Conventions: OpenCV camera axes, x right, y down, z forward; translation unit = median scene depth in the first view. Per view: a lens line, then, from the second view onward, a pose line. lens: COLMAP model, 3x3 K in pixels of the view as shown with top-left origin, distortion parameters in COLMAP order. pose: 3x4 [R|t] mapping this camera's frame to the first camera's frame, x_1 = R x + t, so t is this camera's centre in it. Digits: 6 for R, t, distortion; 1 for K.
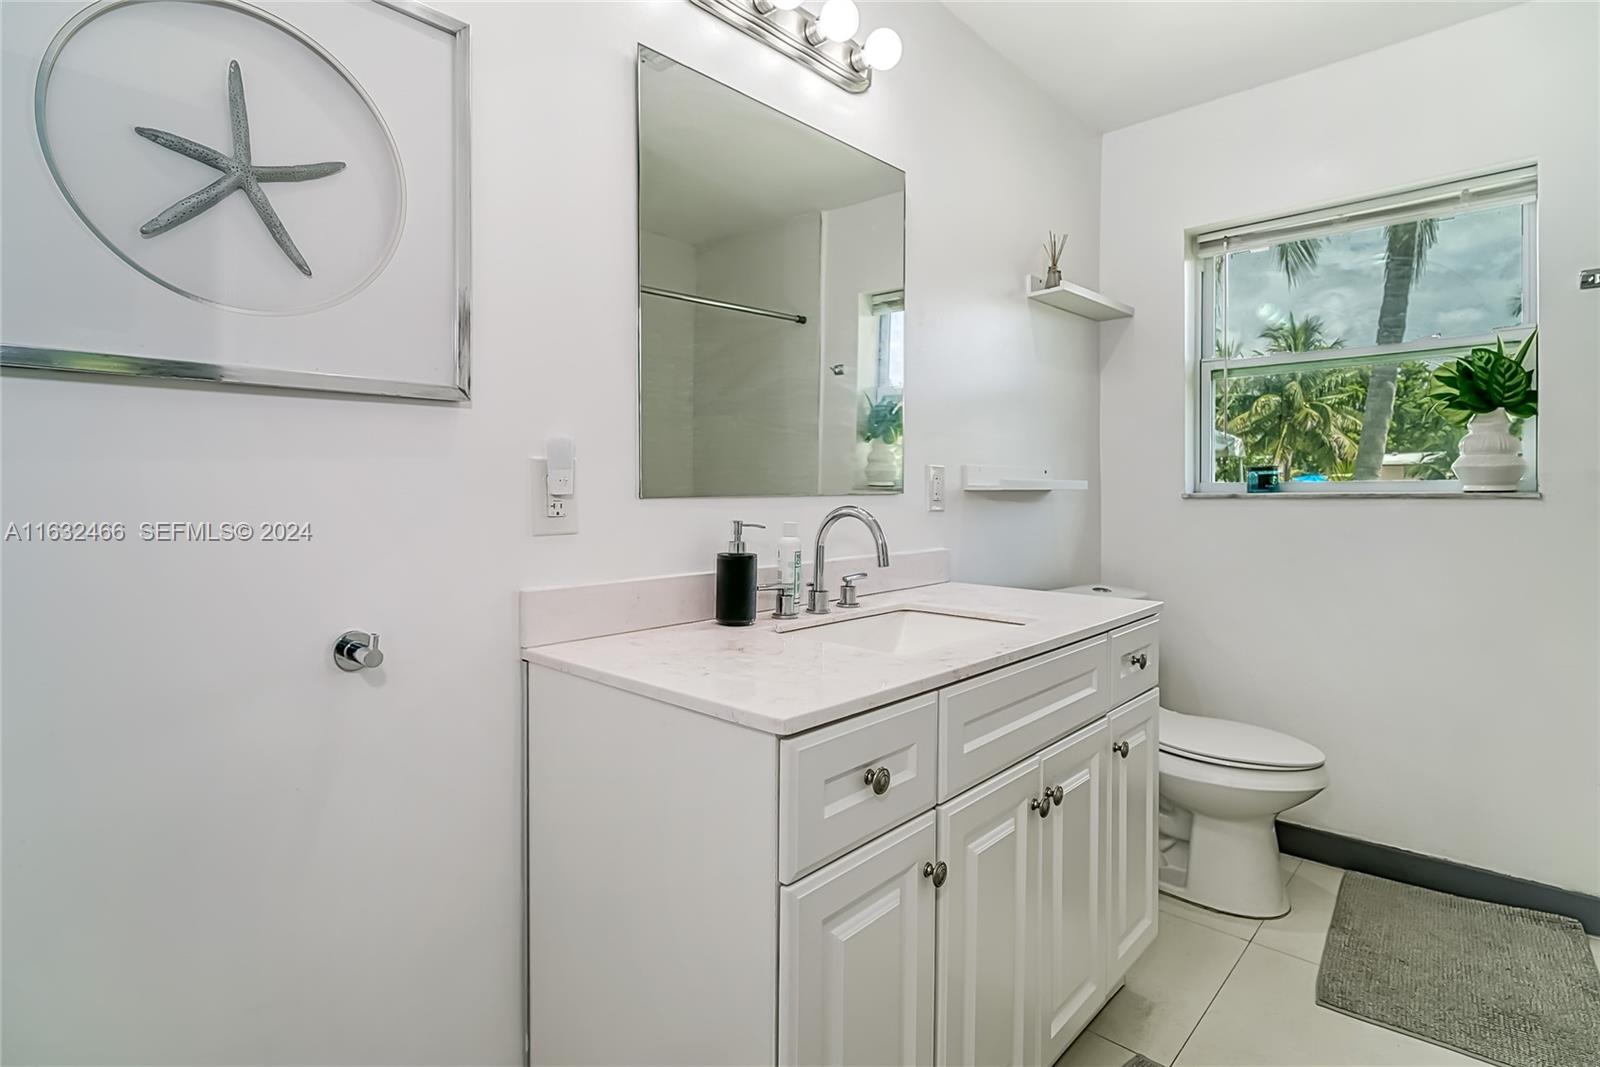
lens RADIAL K [[772.9, 0, 796.7], [0, 772.9, 517.8], [0, 0, 1]] dist [0.010631, -0.011282]
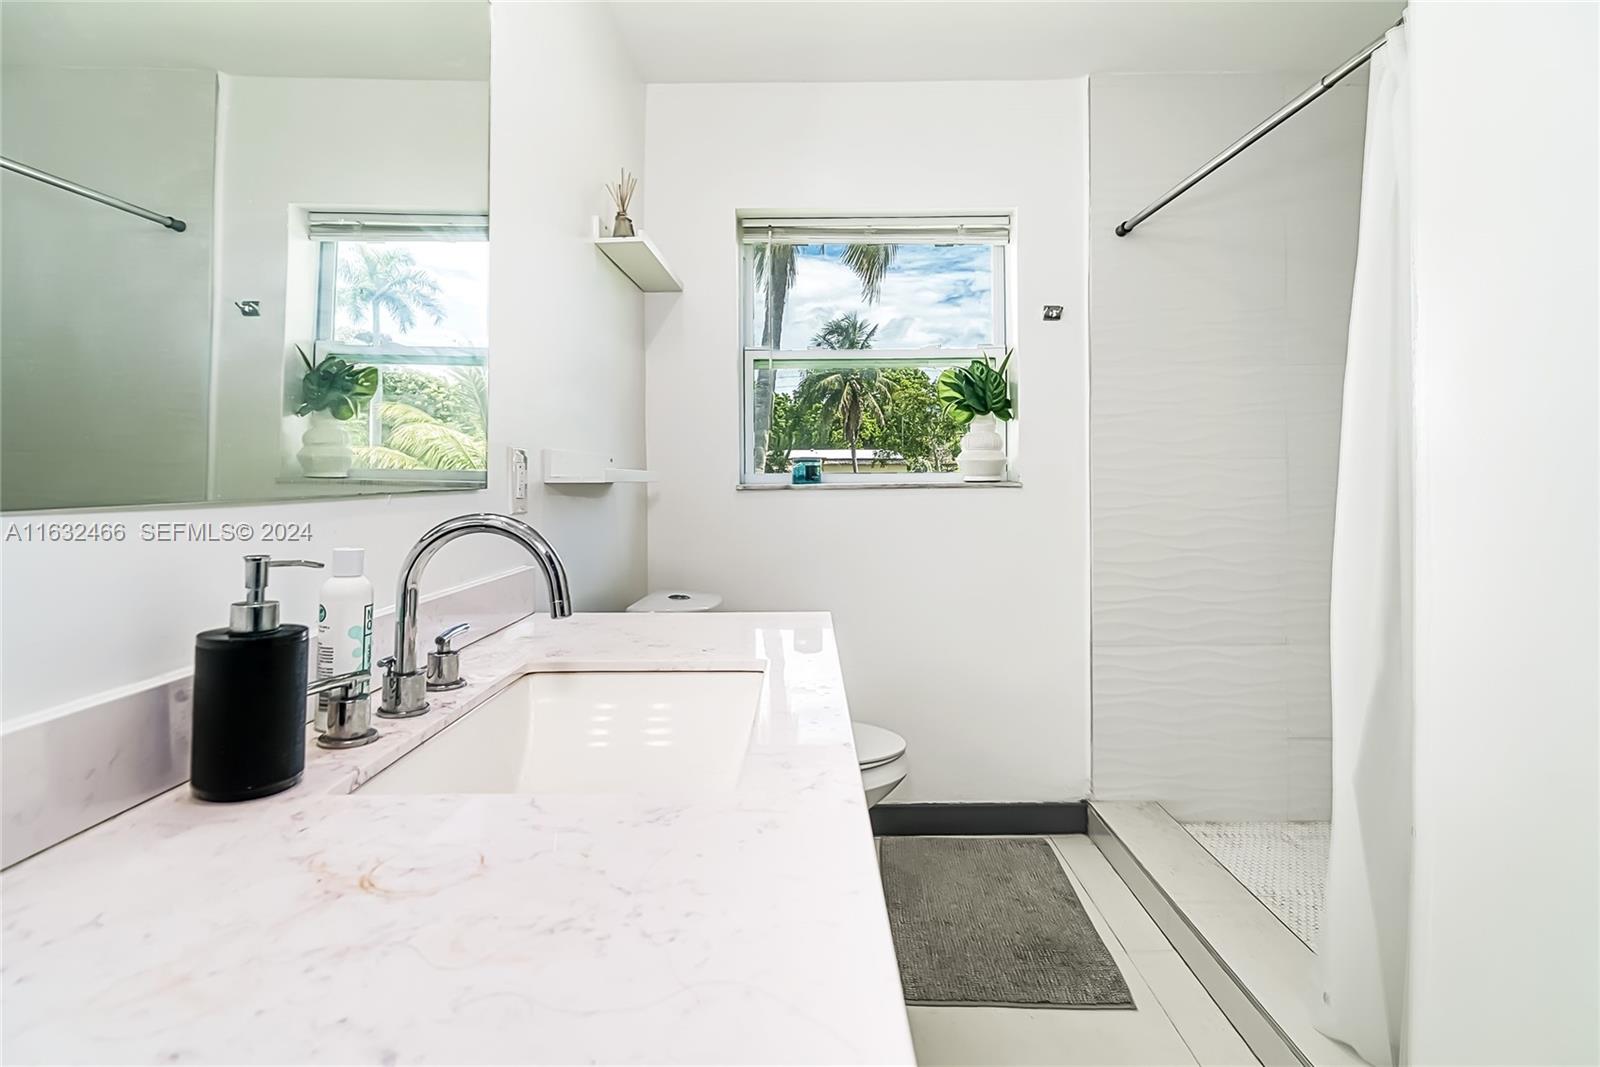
lens RADIAL K [[777.1, 0, 795.7], [0, 777.1, 472.2], [0, 0, 1]] dist [0.010359, -0.000055]
pose [[0.734666, 0.005228, 0.678409, -0.110511], [0.027406, 0.998925, -0.037376, -0.013820], [-0.677875, 0.046051, 0.733734, 0.319714]]
